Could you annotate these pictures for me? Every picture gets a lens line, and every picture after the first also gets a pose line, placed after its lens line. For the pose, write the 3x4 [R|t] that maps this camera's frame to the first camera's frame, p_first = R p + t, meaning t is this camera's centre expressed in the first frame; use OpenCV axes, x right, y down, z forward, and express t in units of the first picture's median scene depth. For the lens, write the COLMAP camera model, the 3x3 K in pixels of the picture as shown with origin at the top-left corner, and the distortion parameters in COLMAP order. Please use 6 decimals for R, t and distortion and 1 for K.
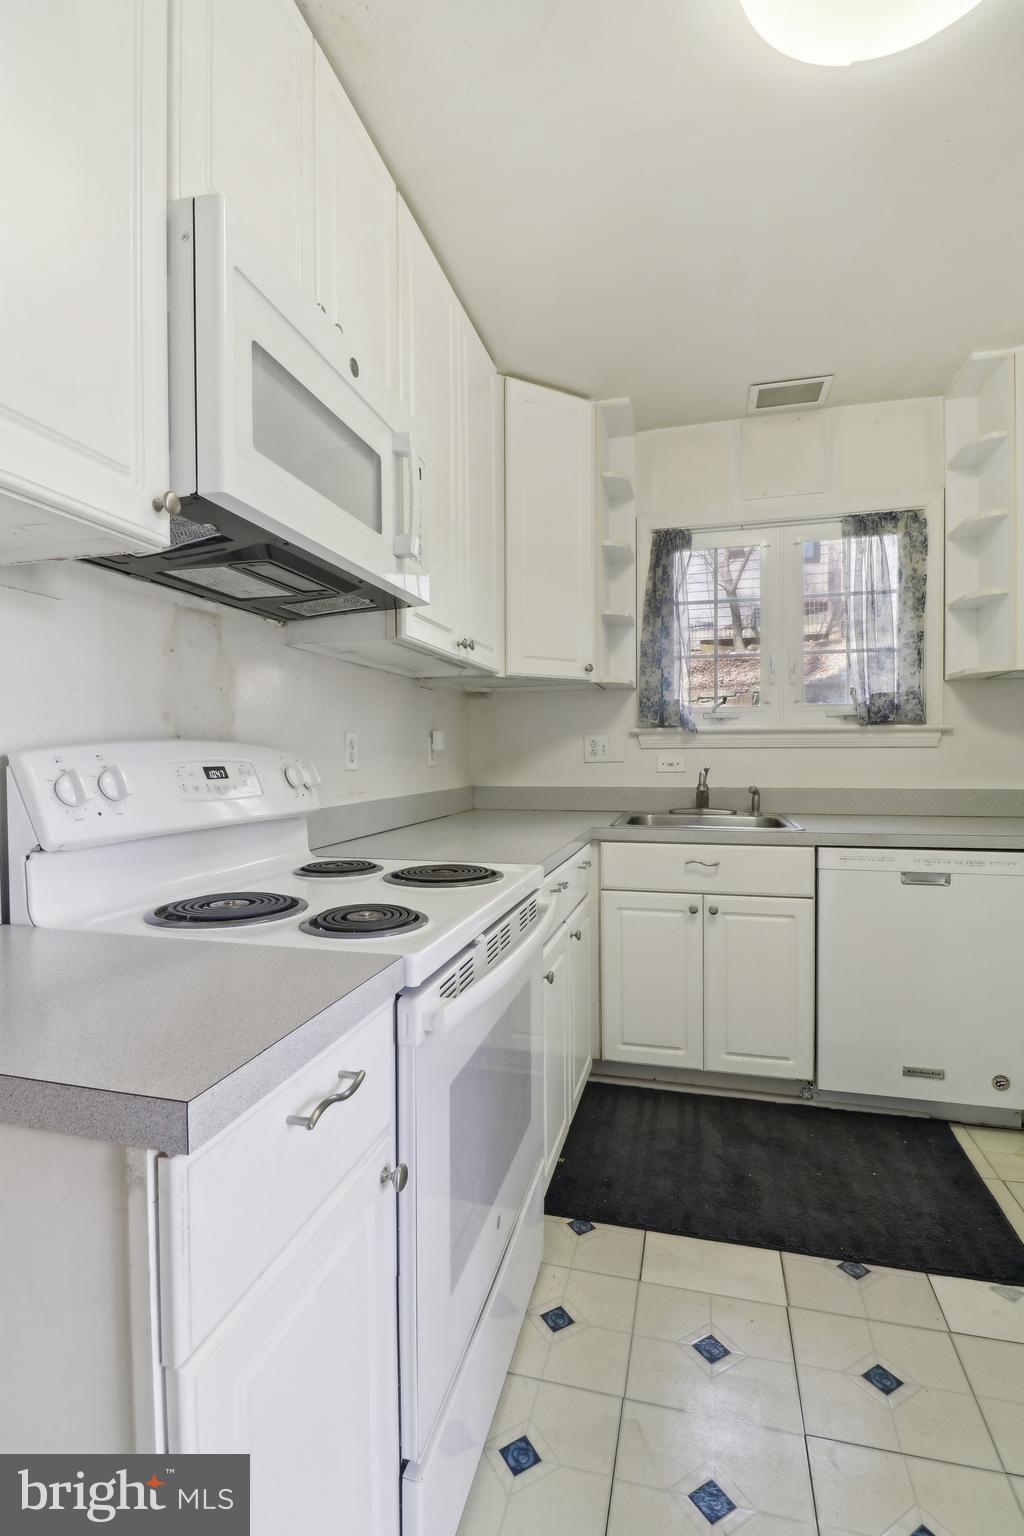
lens RADIAL K [[720.3, 0, 521.7], [0, 720.3, 774.4], [0, 0, 1]] dist [-0.002378, -0.008612]
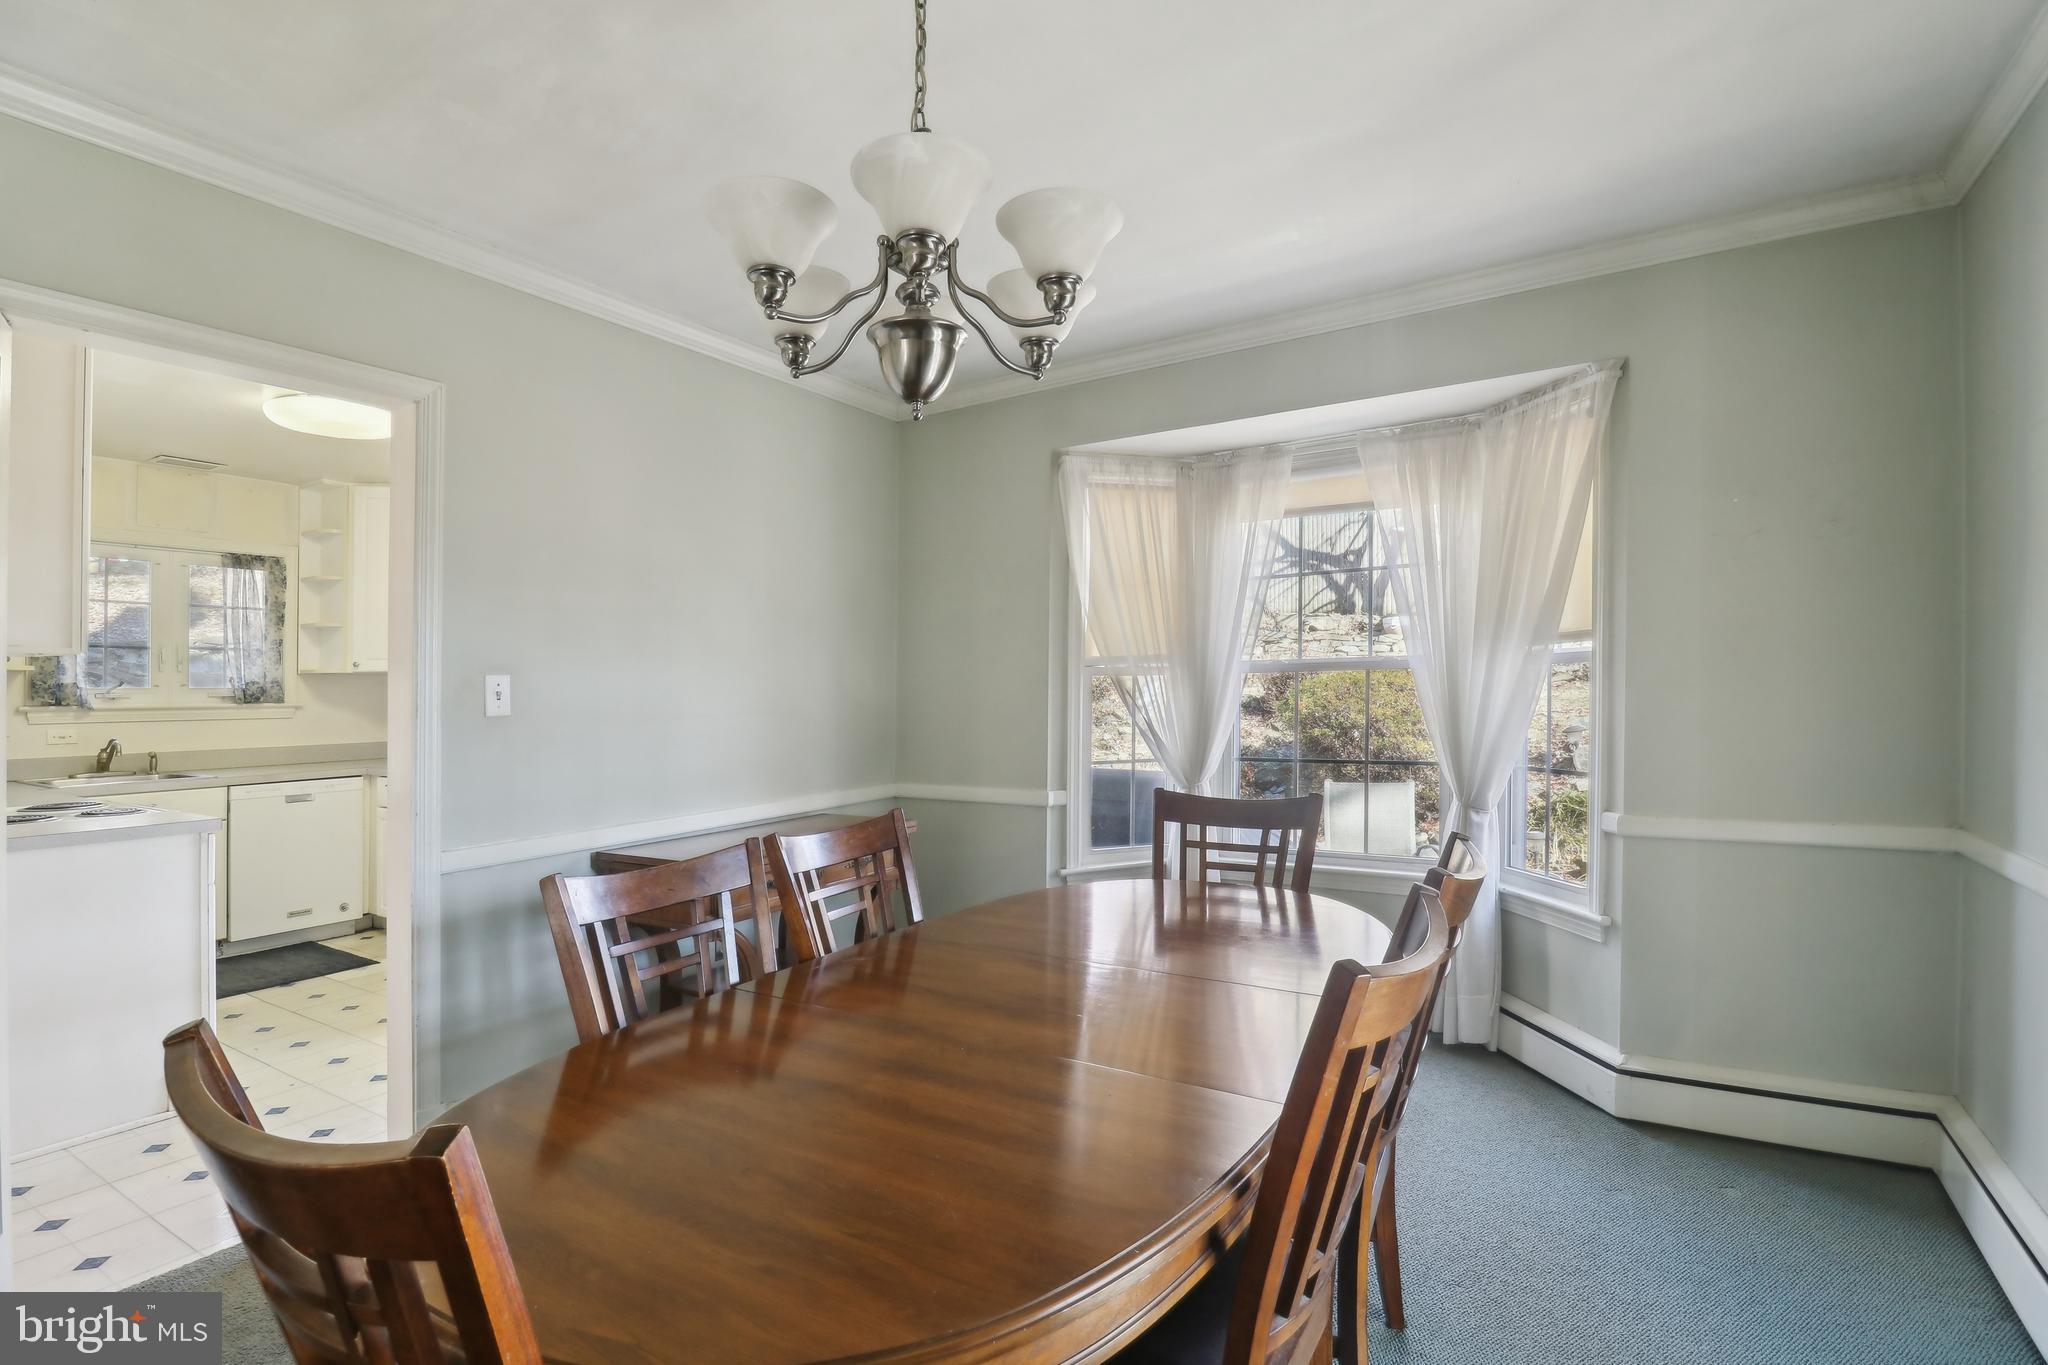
lens RADIAL K [[960.4, 0, 997.7], [0, 960.4, 657.0], [0, 0, 1]] dist [-0.002378, -0.008612]
pose [[0.314568, 0.037168, 0.948507, -0.866502], [0.034587, 0.998121, -0.050583, -0.013968], [-0.948605, 0.048718, 0.312692, -1.036244]]
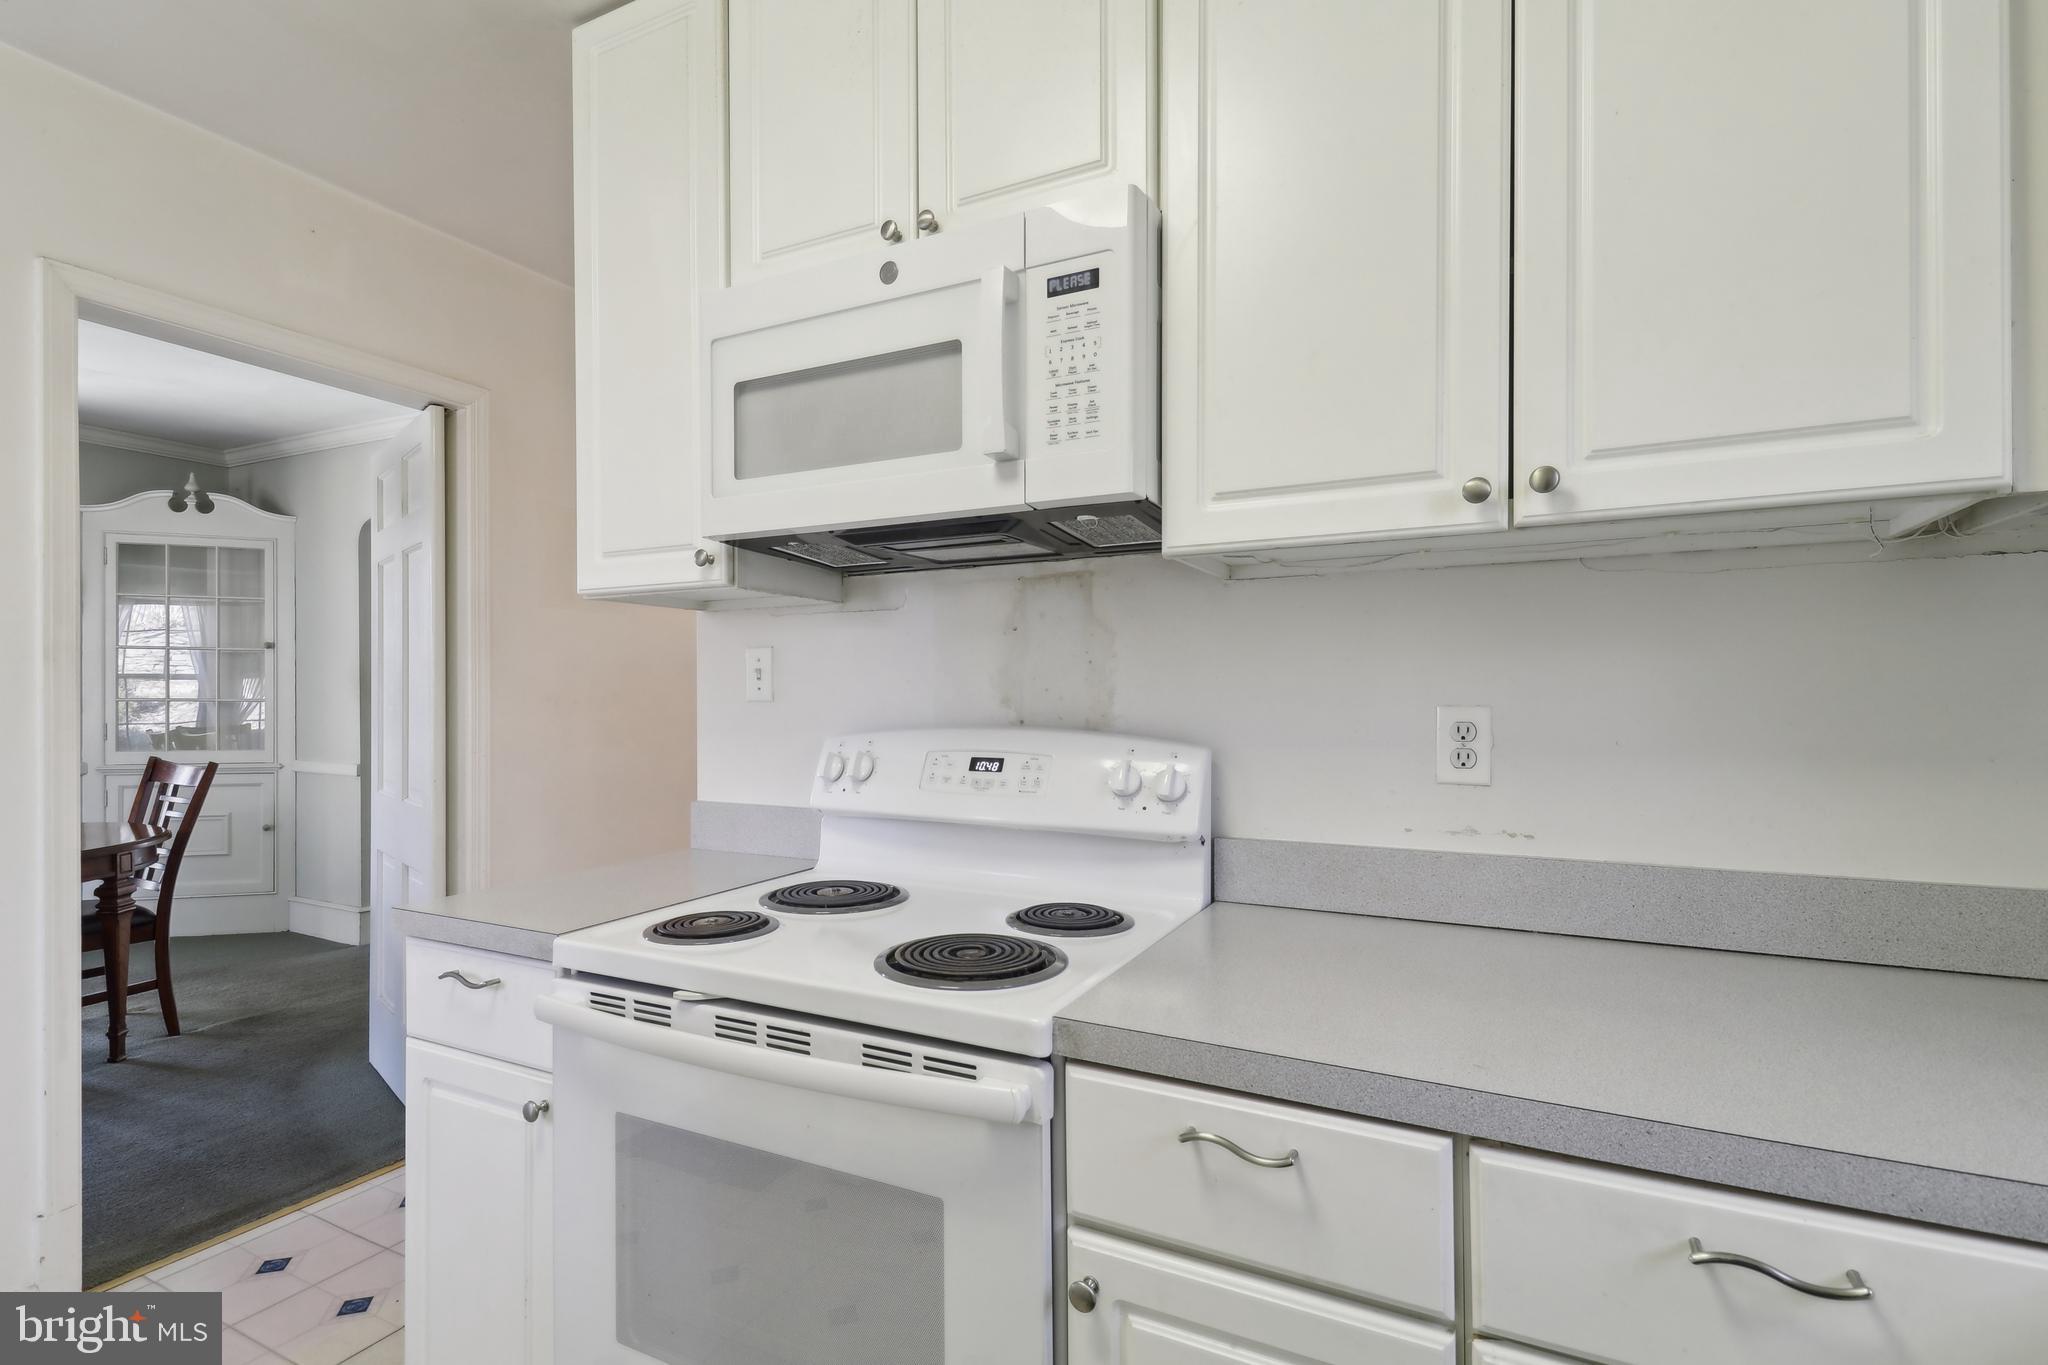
lens RADIAL K [[960.4, 0, 1014.7], [0, 960.4, 703.4], [0, 0, 1]] dist [-0.002378, -0.008612]
pose [[-0.216768, 0.015080, -0.976107, 0.359196], [-0.023048, 0.999523, 0.020560, -0.050943], [0.975951, 0.026954, -0.216317, 0.631816]]
